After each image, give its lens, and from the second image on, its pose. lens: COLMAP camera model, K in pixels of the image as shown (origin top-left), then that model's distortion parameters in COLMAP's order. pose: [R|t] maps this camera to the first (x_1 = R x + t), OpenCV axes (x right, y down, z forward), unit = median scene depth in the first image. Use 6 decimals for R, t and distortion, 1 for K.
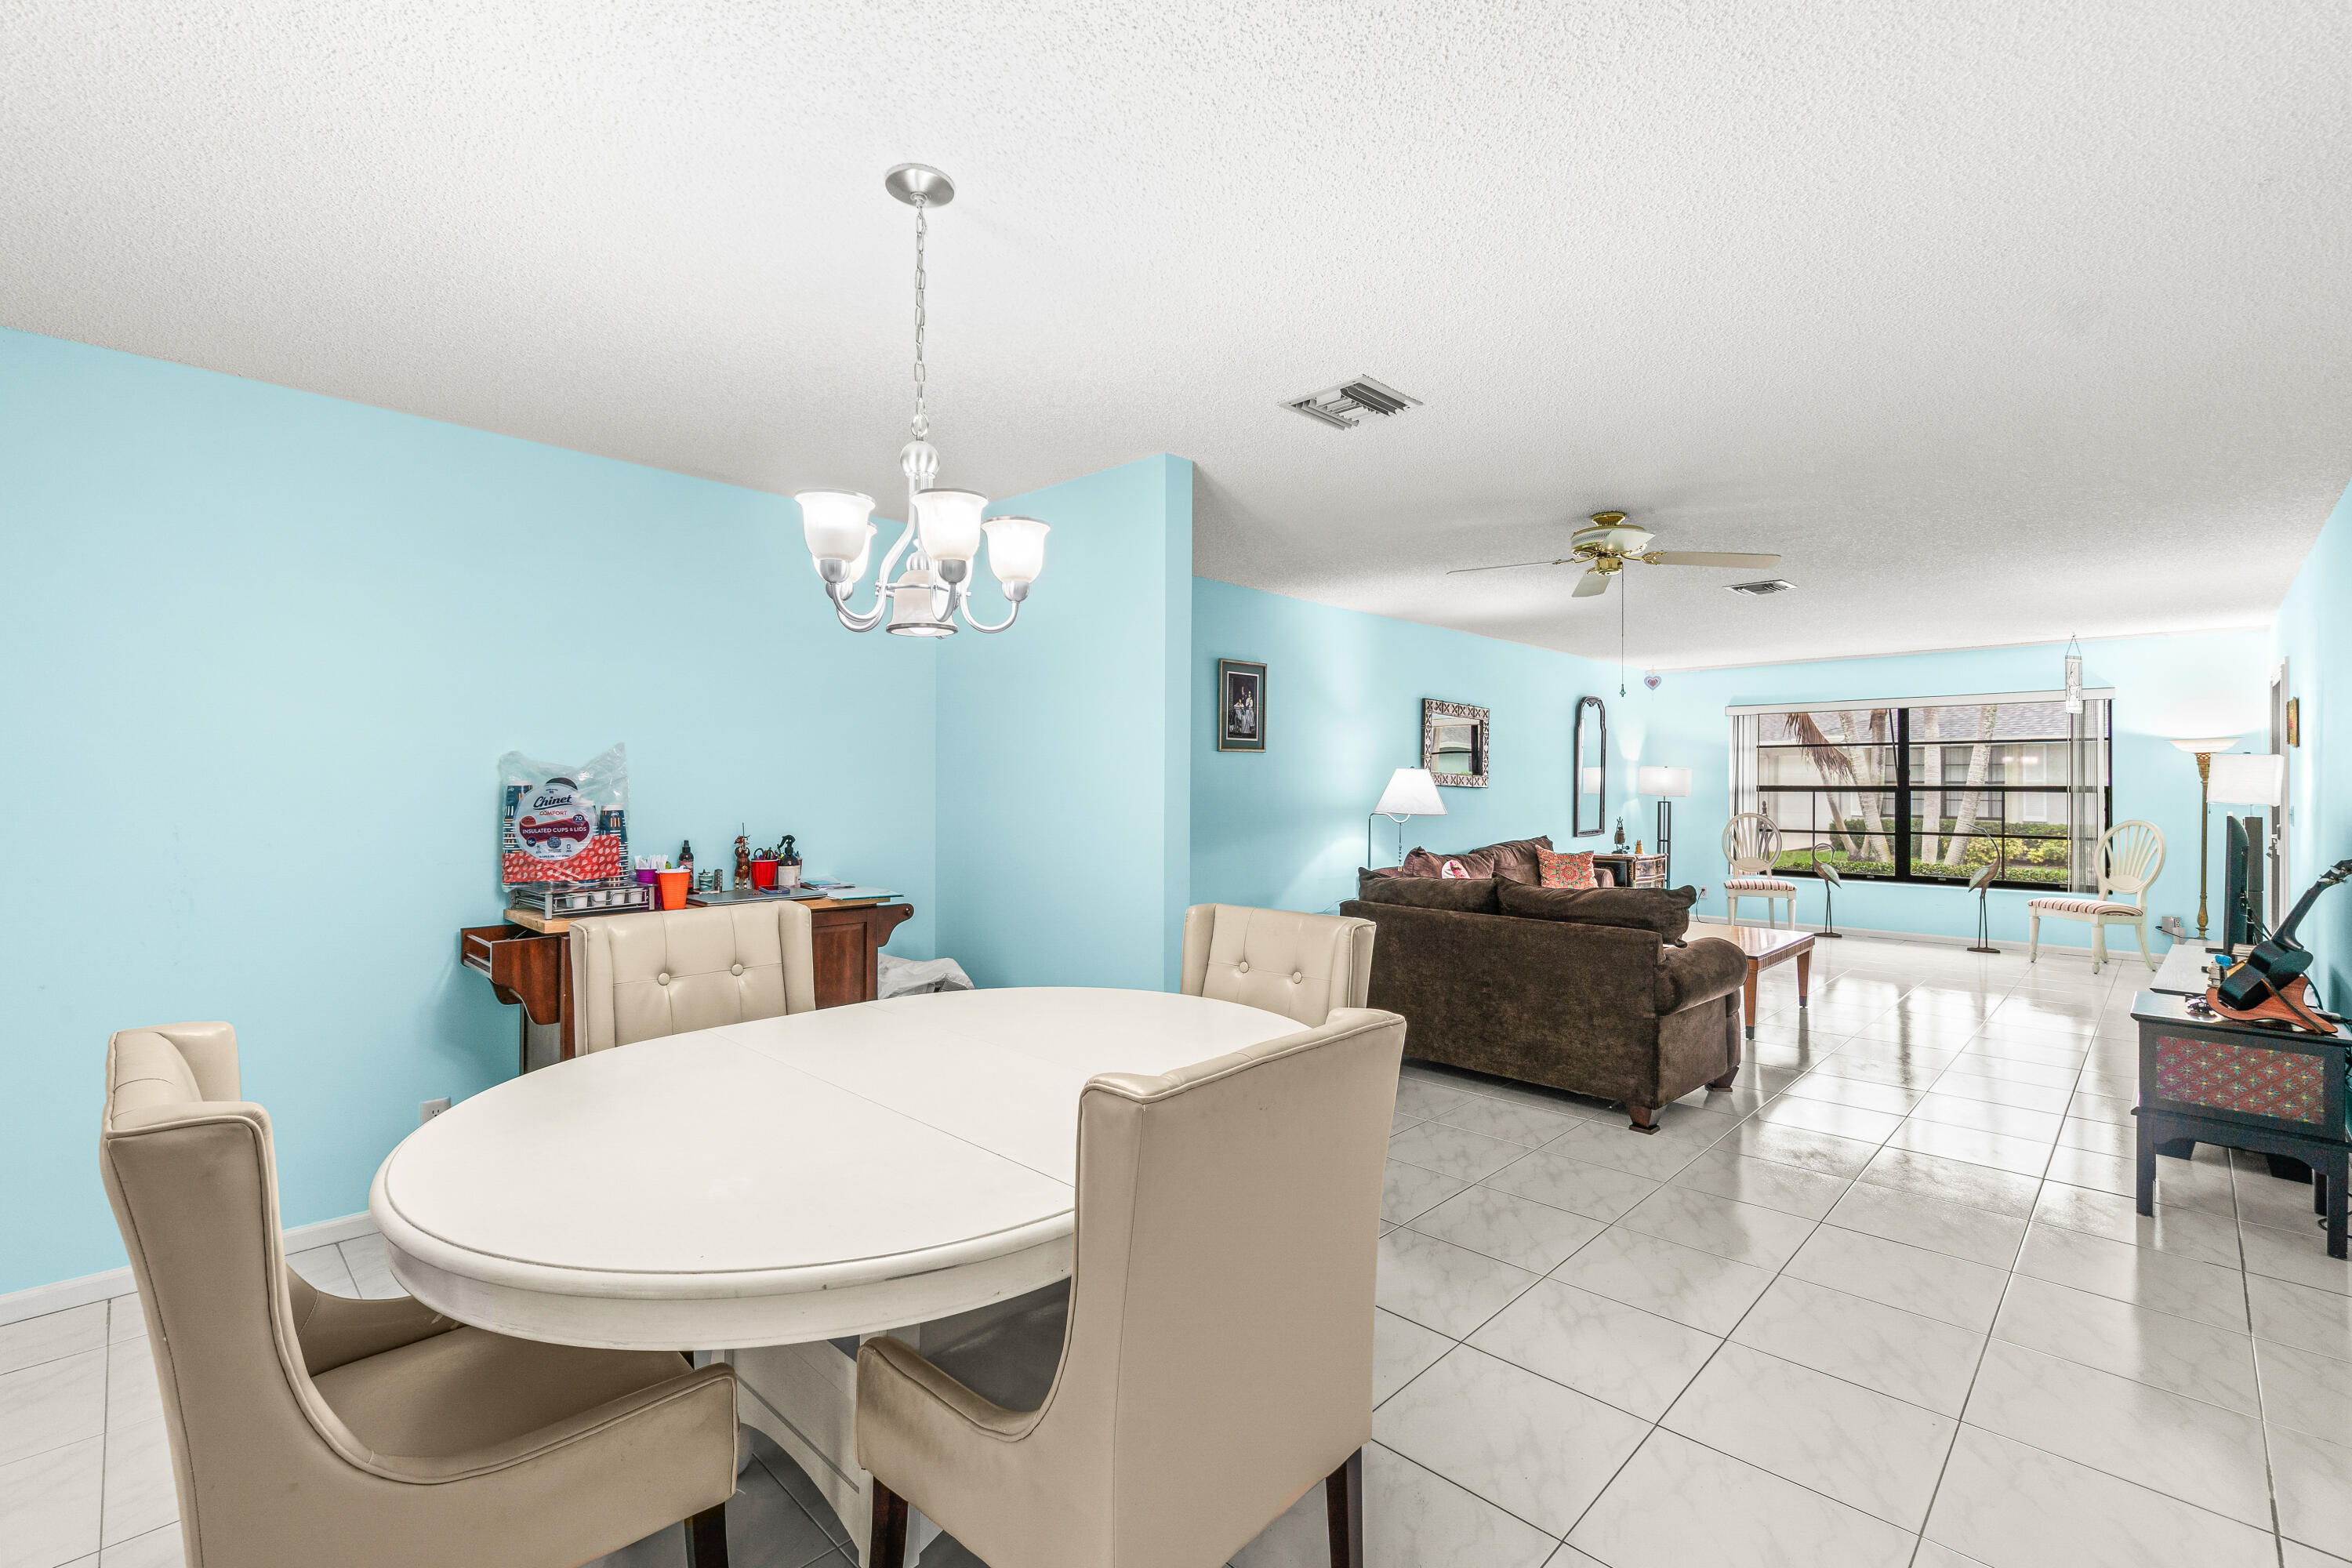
lens RADIAL K [[1039.1, 0, 1182.8], [0, 1039.1, 776.0], [0, 0, 1]] dist [-0.001787, -0.000077]
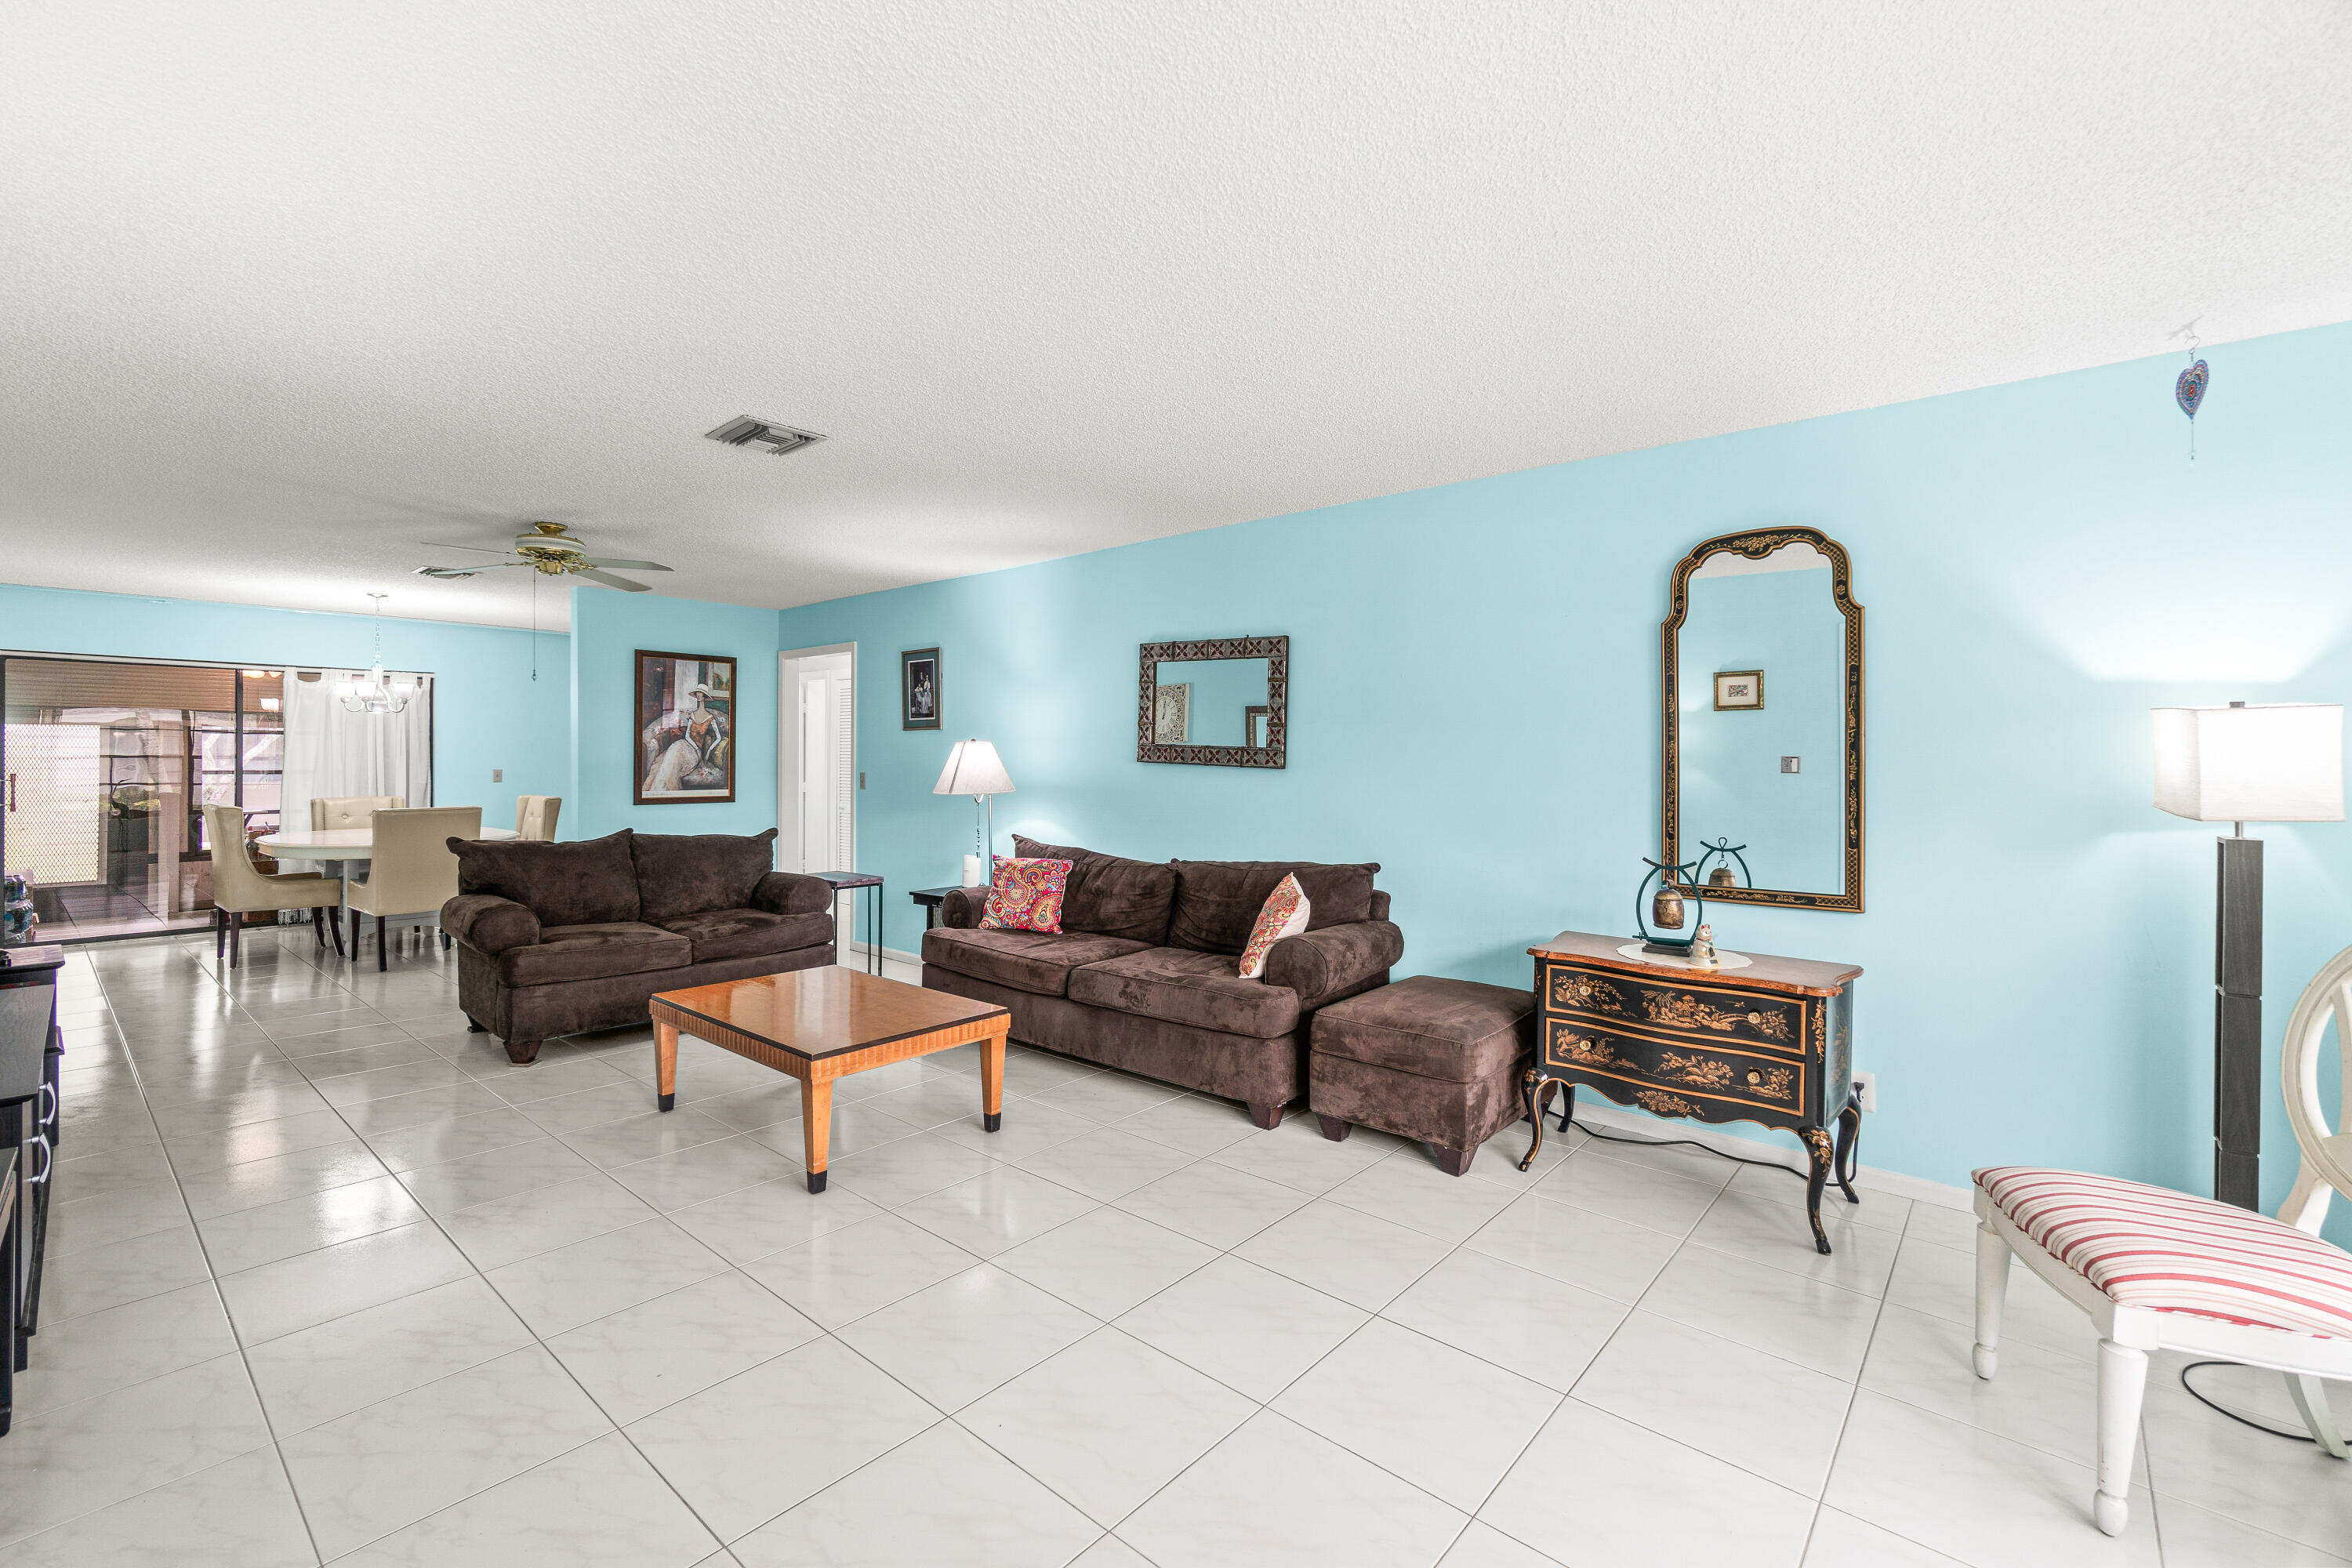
lens RADIAL K [[1011.4, 0, 1168.9], [0, 1011.4, 774.5], [0, 0, 1]] dist [-0.001301, 0.000015]
pose [[0.052588, 0.014092, -0.998517, 0.845053], [-0.000240, 0.999901, 0.014099, 0.006663], [0.998616, -0.000502, 0.052587, 0.877818]]
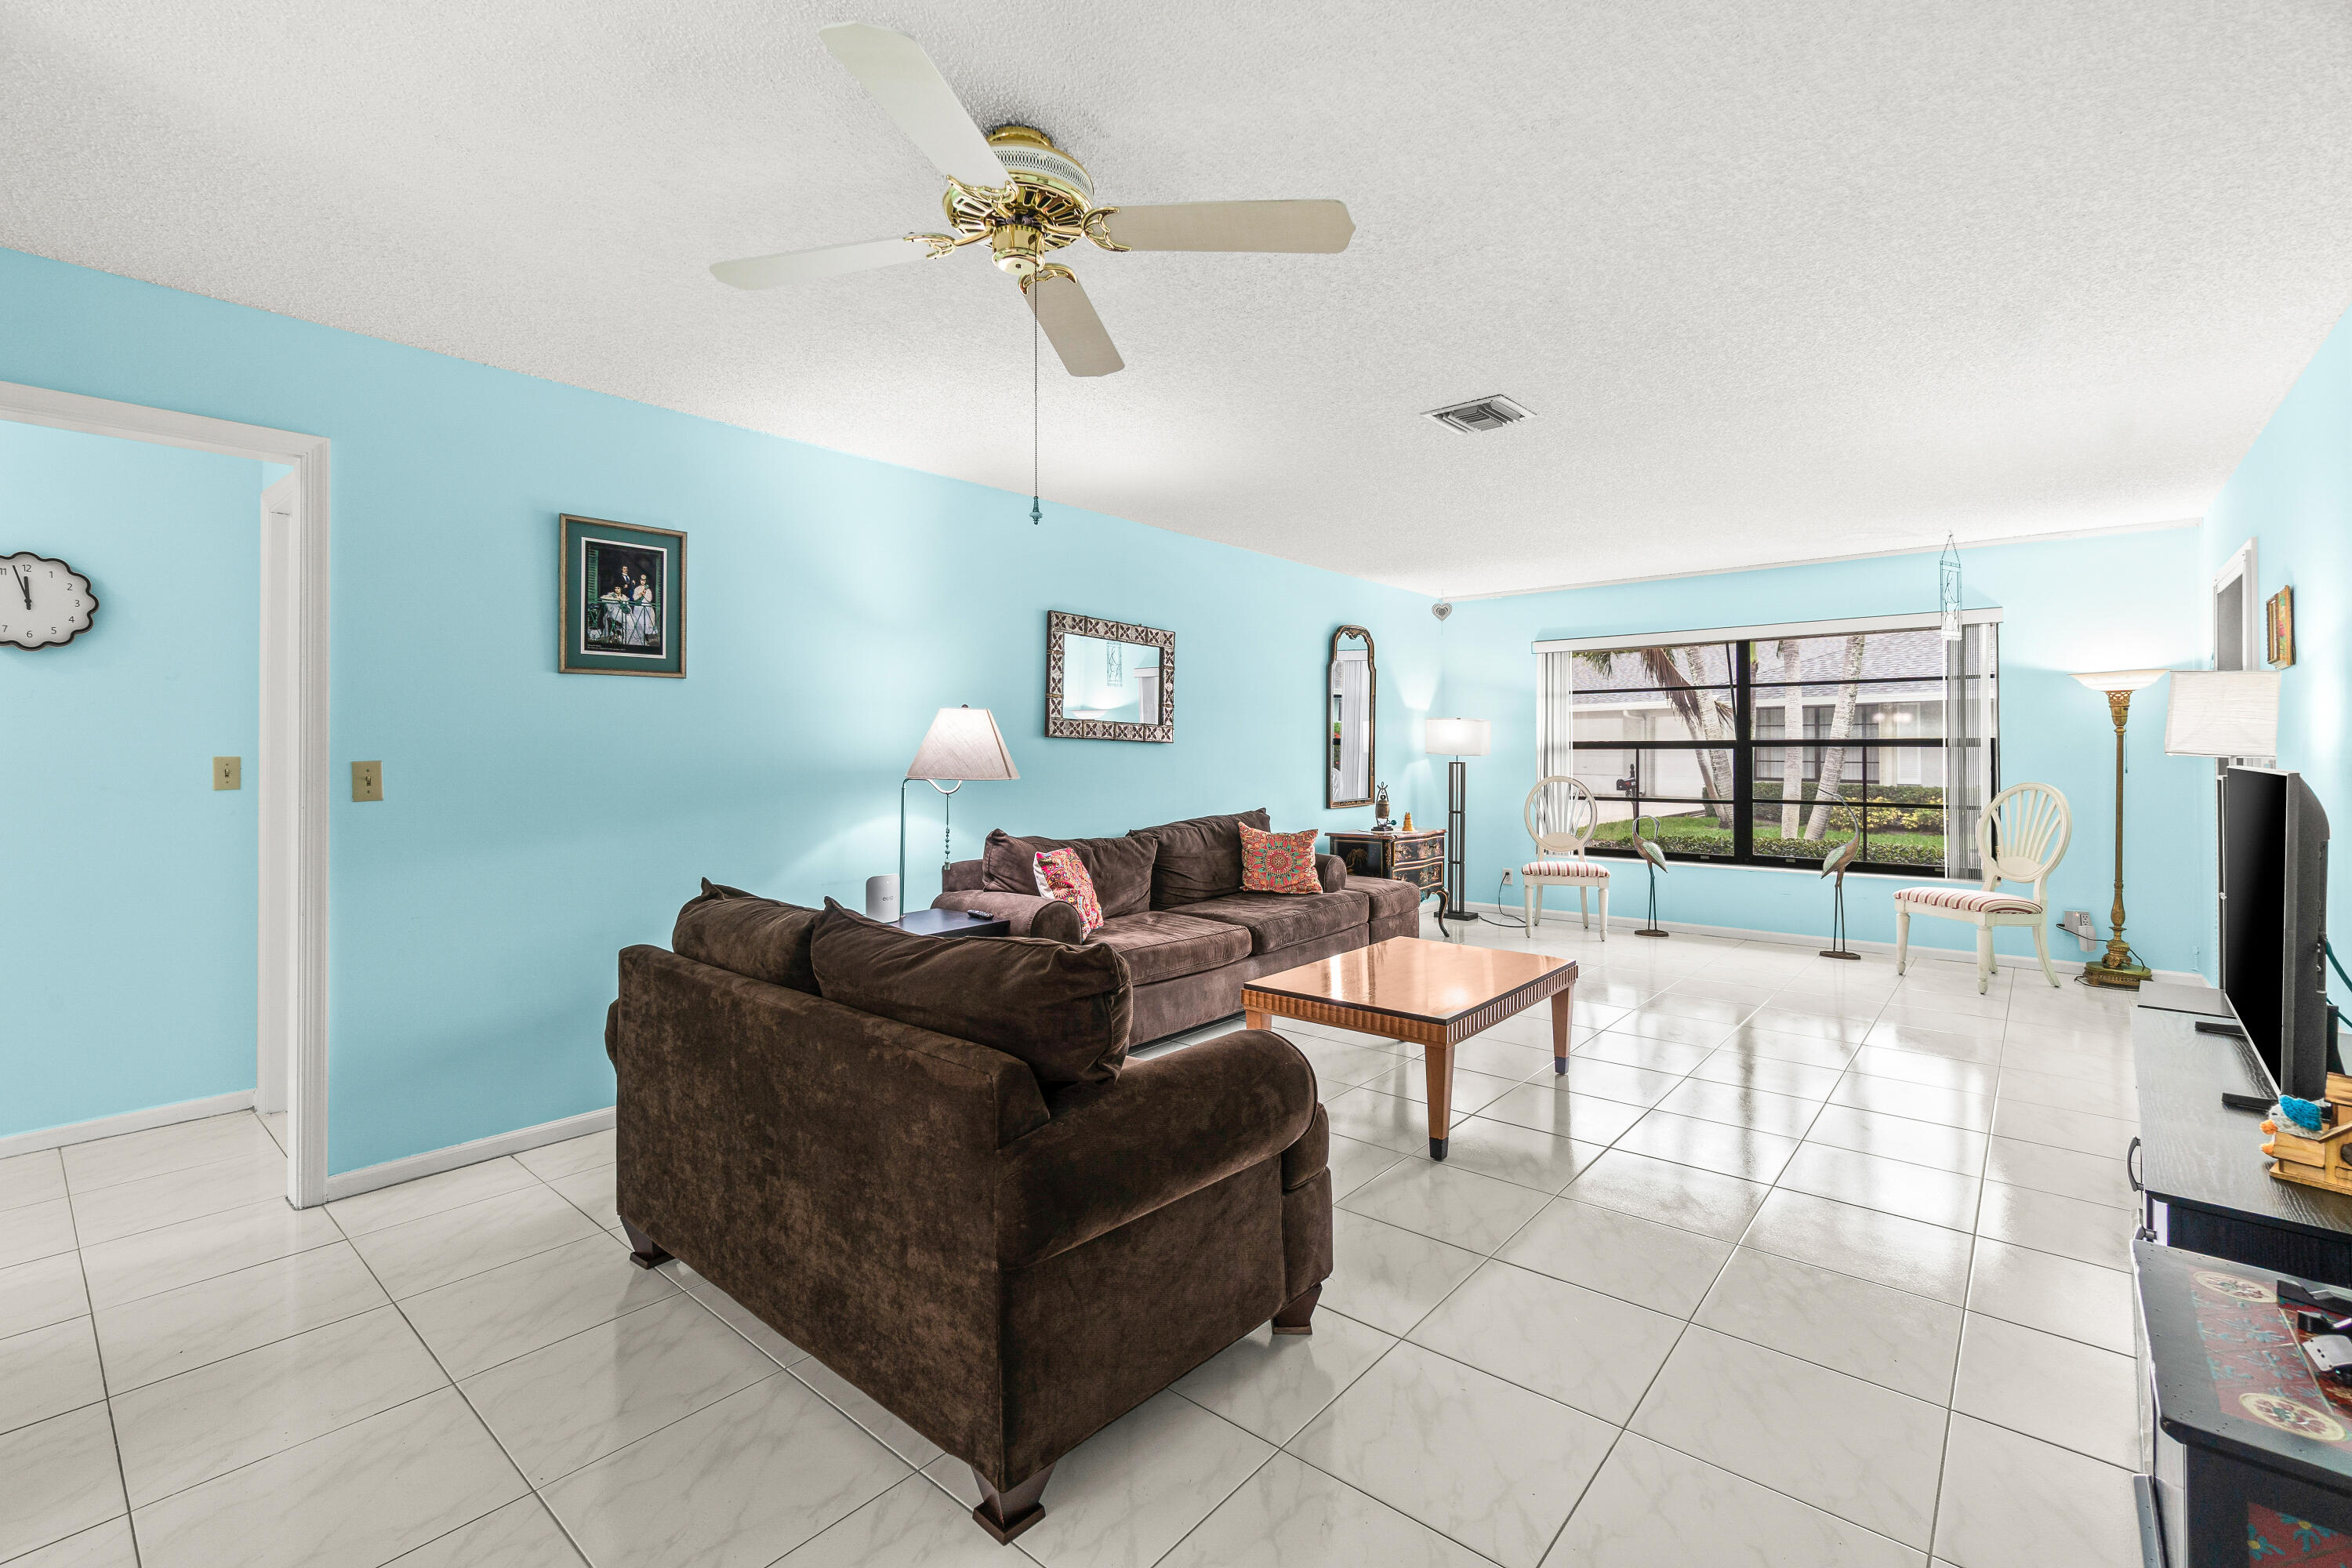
lens RADIAL K [[1030.5, 0, 1176.0], [0, 1030.5, 742.1], [0, 0, 1]] dist [-0.000913, -0.000091]
pose [[0.997716, -0.003381, 0.067460, 0.240466], [0.003523, 0.999992, -0.001972, 0.012005], [-0.067453, 0.002205, 0.997720, 0.285172]]
